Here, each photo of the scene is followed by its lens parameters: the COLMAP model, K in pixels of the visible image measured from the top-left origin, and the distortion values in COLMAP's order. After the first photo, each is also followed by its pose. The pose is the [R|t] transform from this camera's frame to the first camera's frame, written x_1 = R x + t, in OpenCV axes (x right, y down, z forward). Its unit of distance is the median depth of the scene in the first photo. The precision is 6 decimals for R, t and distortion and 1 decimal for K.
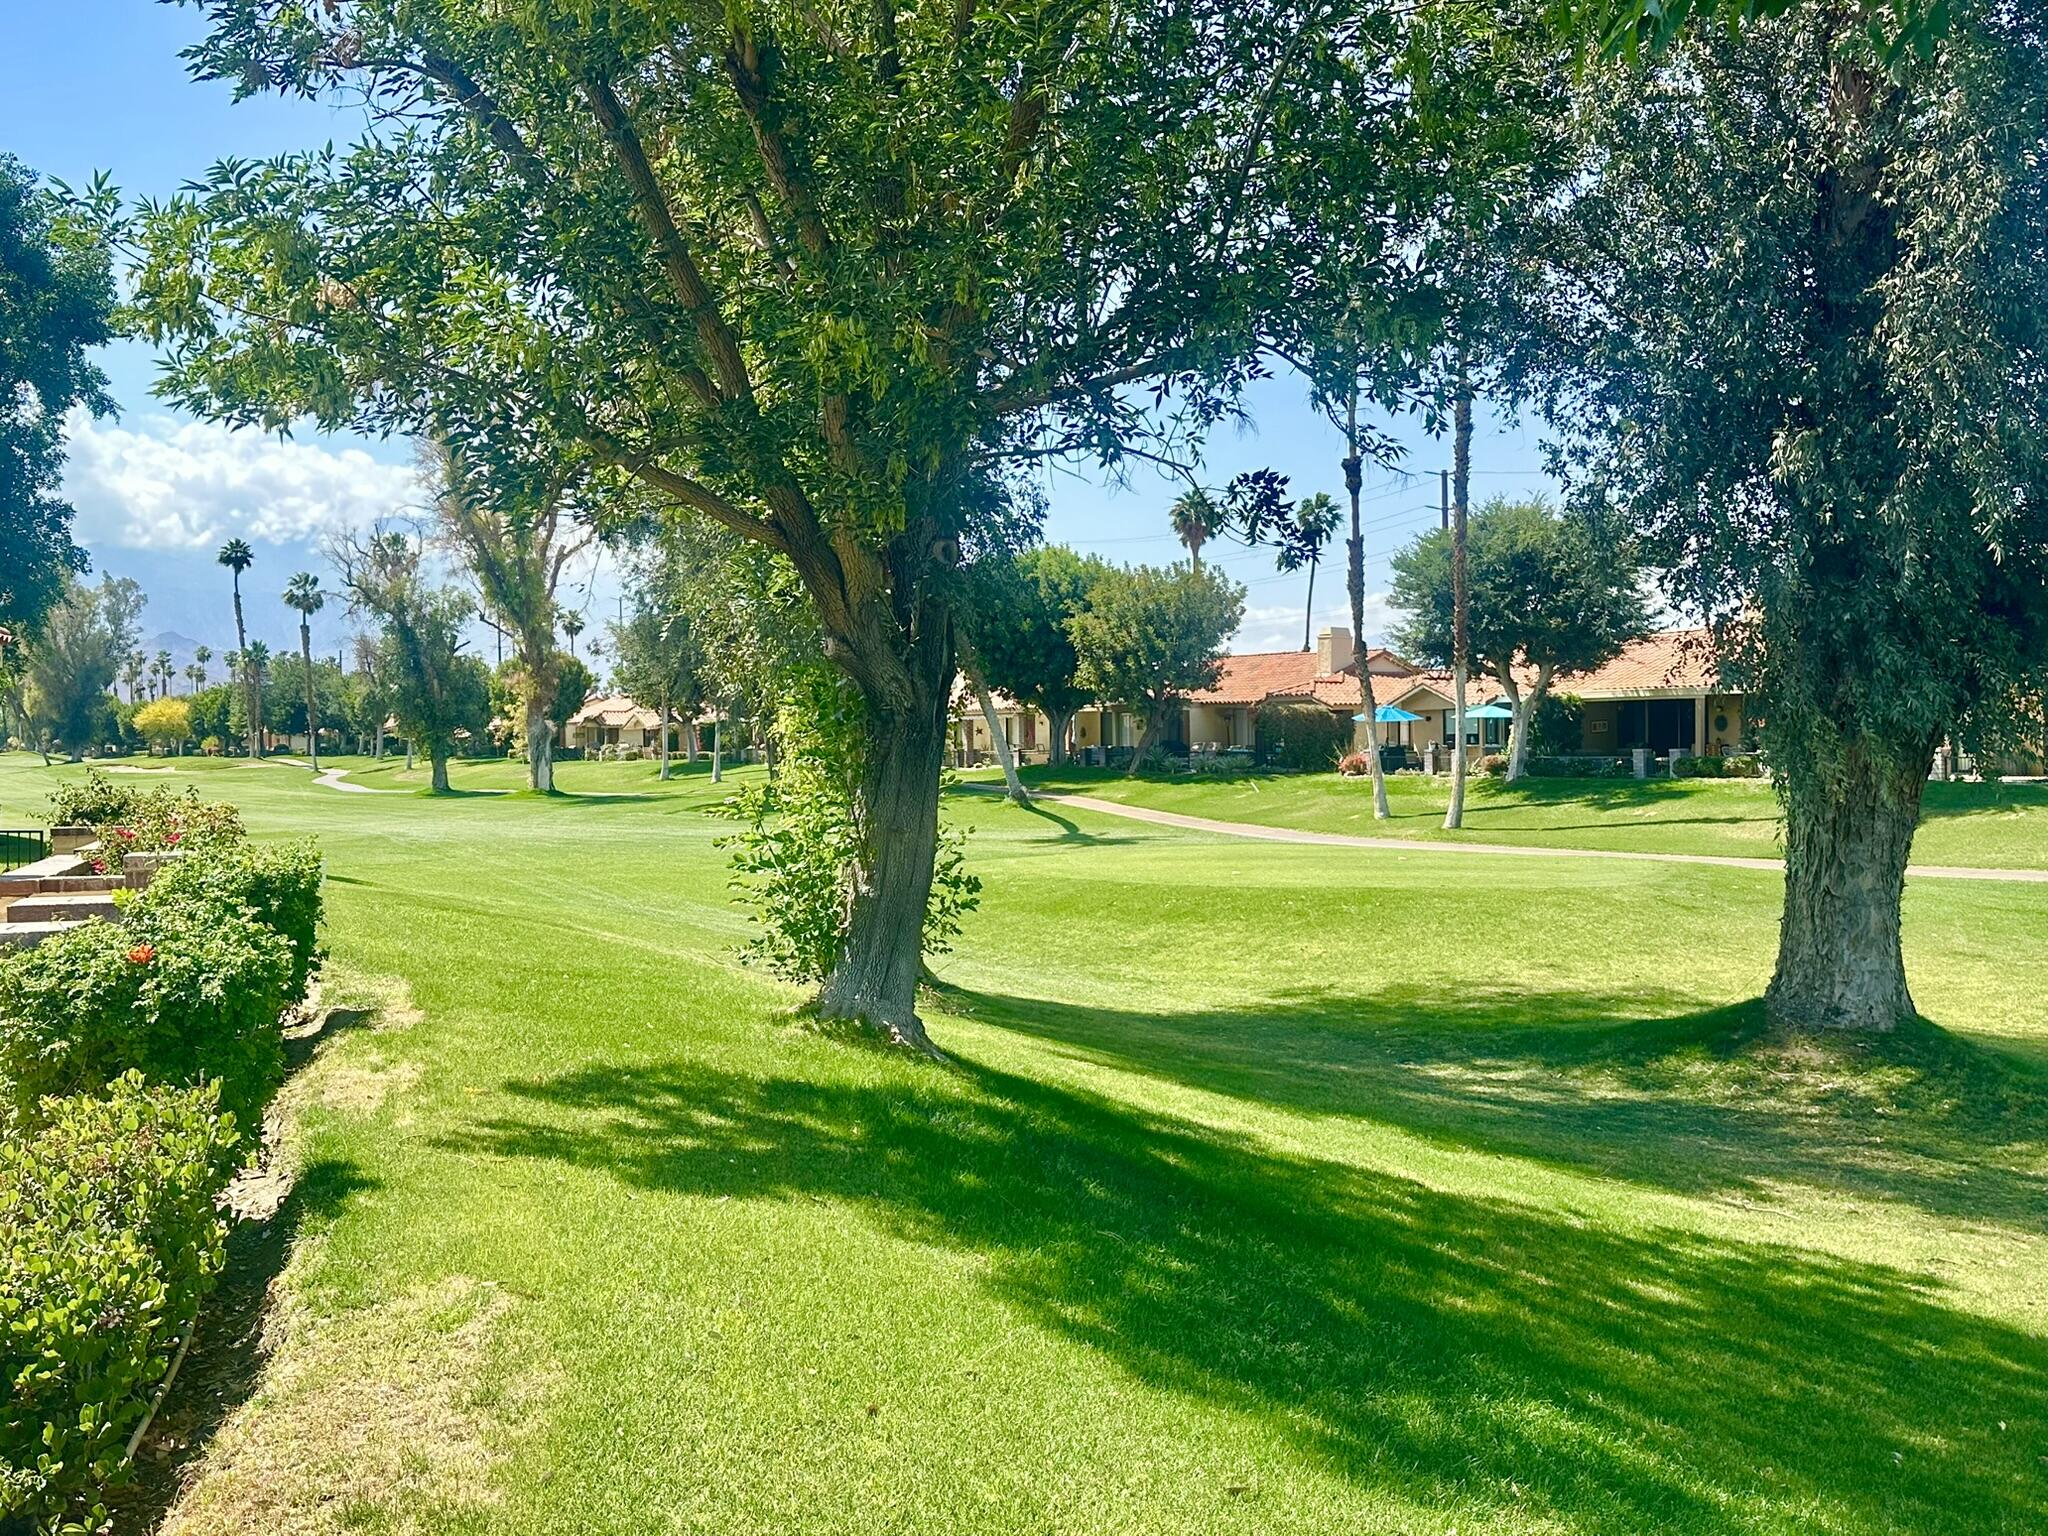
lens RADIAL K [[1950.2, 0, 1024.0], [0, 1950.2, 768.0], [0, 0, 1]] dist [0.006524, -0.014257]
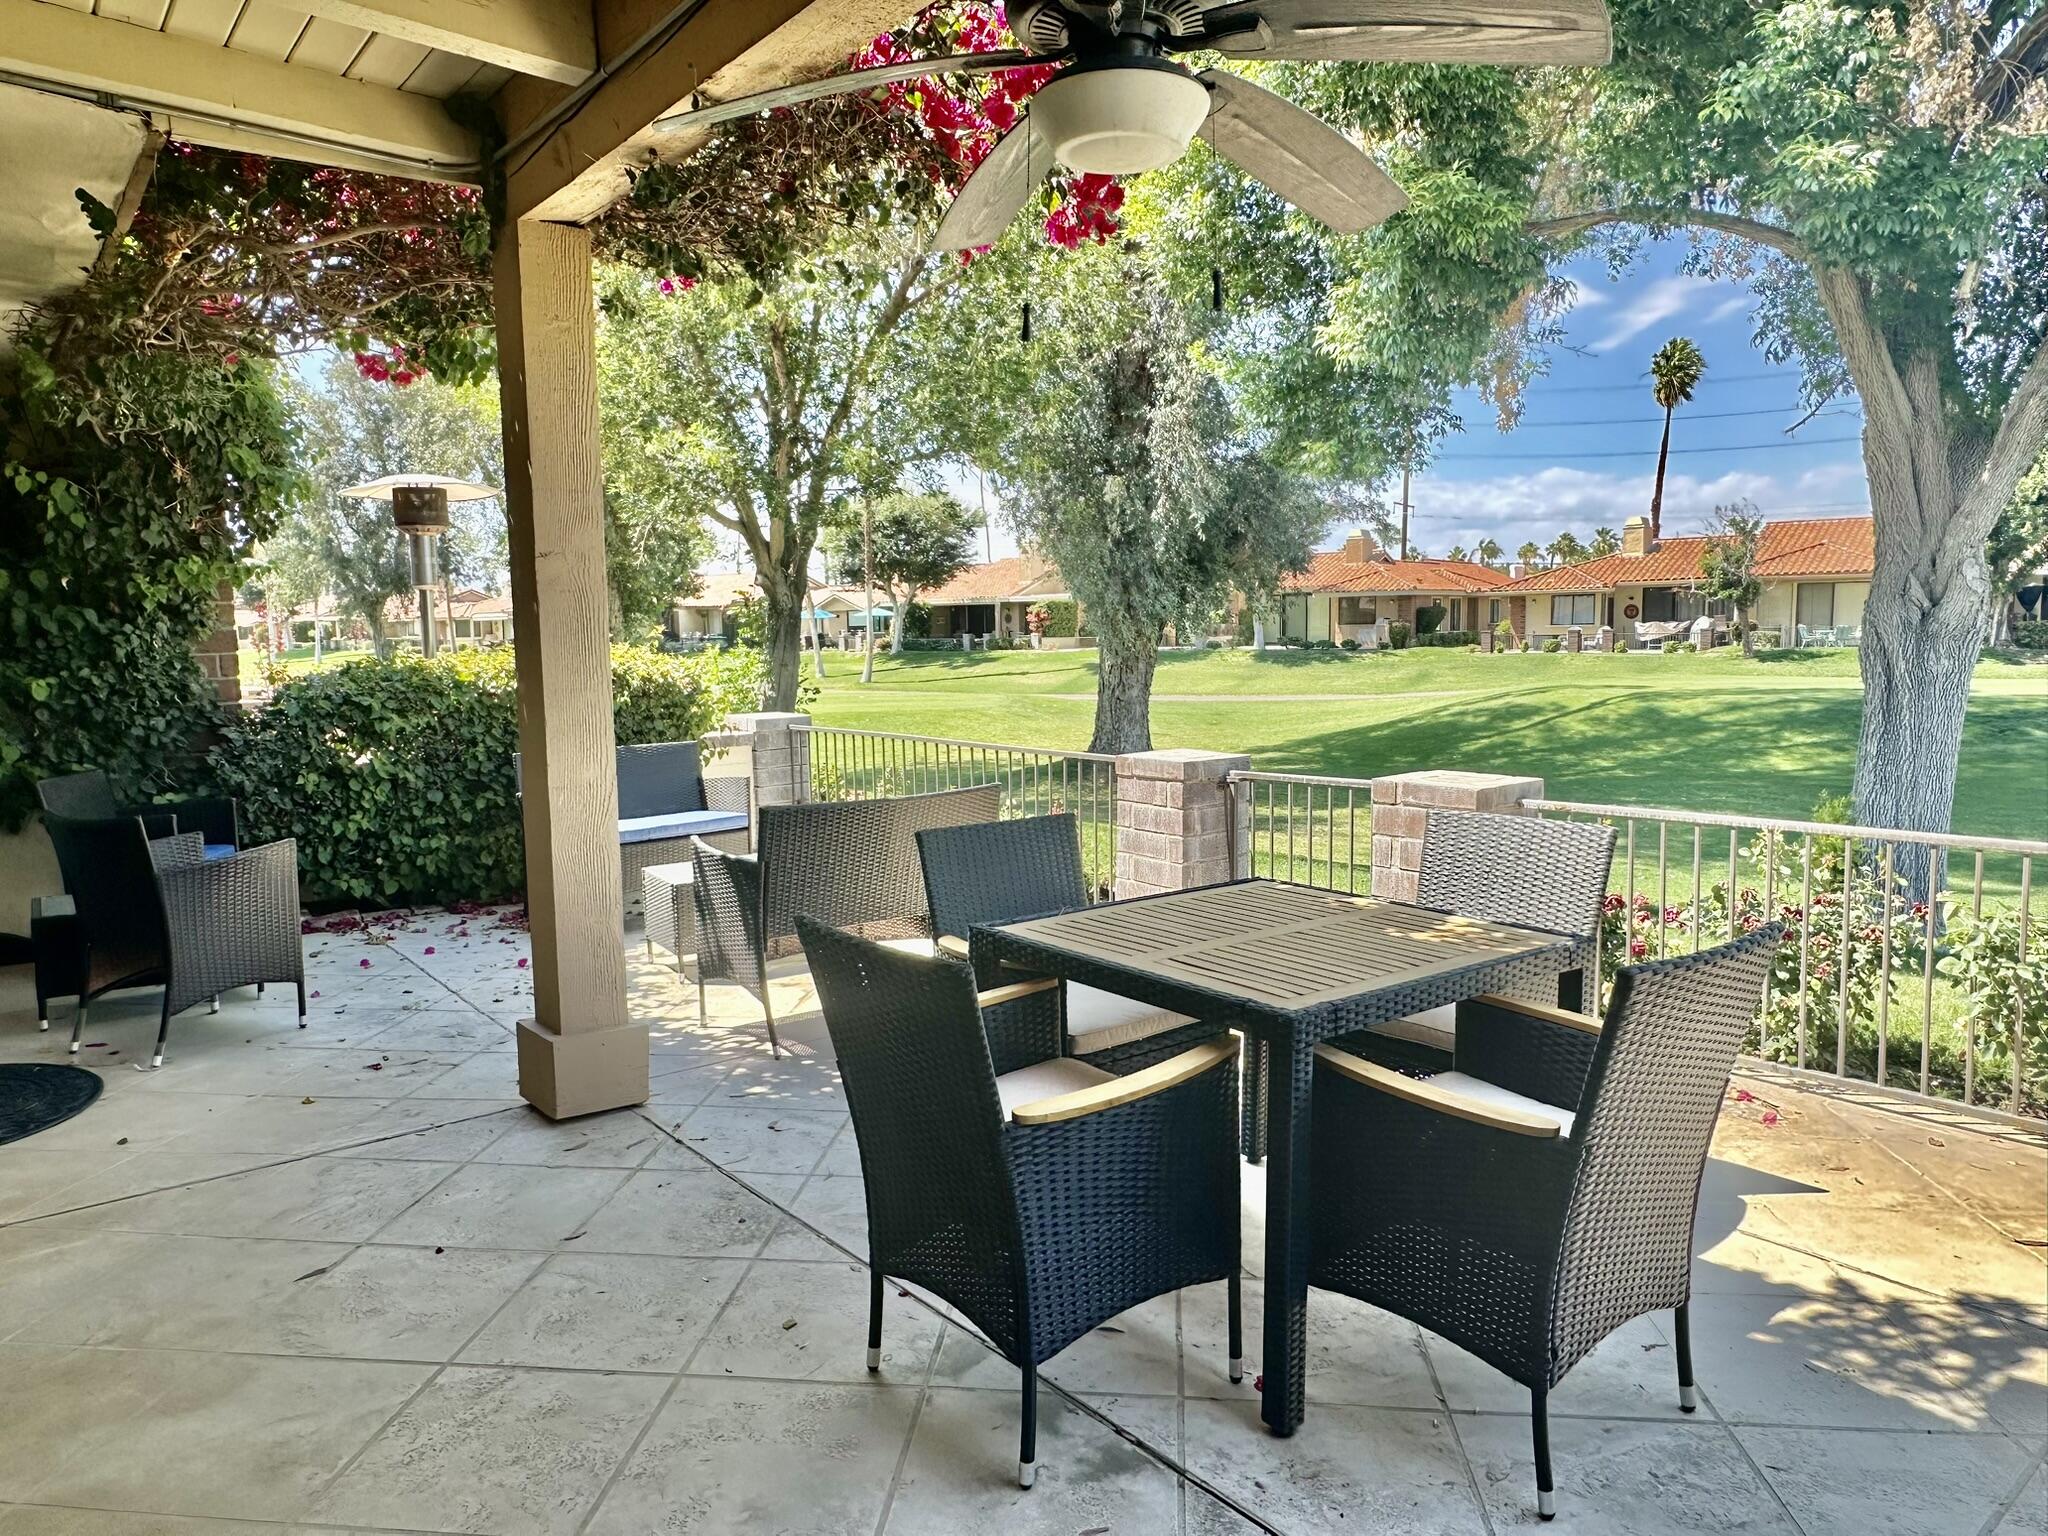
lens RADIAL K [[1335.0, 0, 1024.0], [0, 1335.0, 768.0], [0, 0, 1]] dist [0.006046, -0.001066]
pose [[0.925725, -0.045811, 0.375412, -0.080031], [0.013006, 0.995906, 0.089456, 0.003320], [-0.377973, -0.077929, 0.922531, -0.102061]]
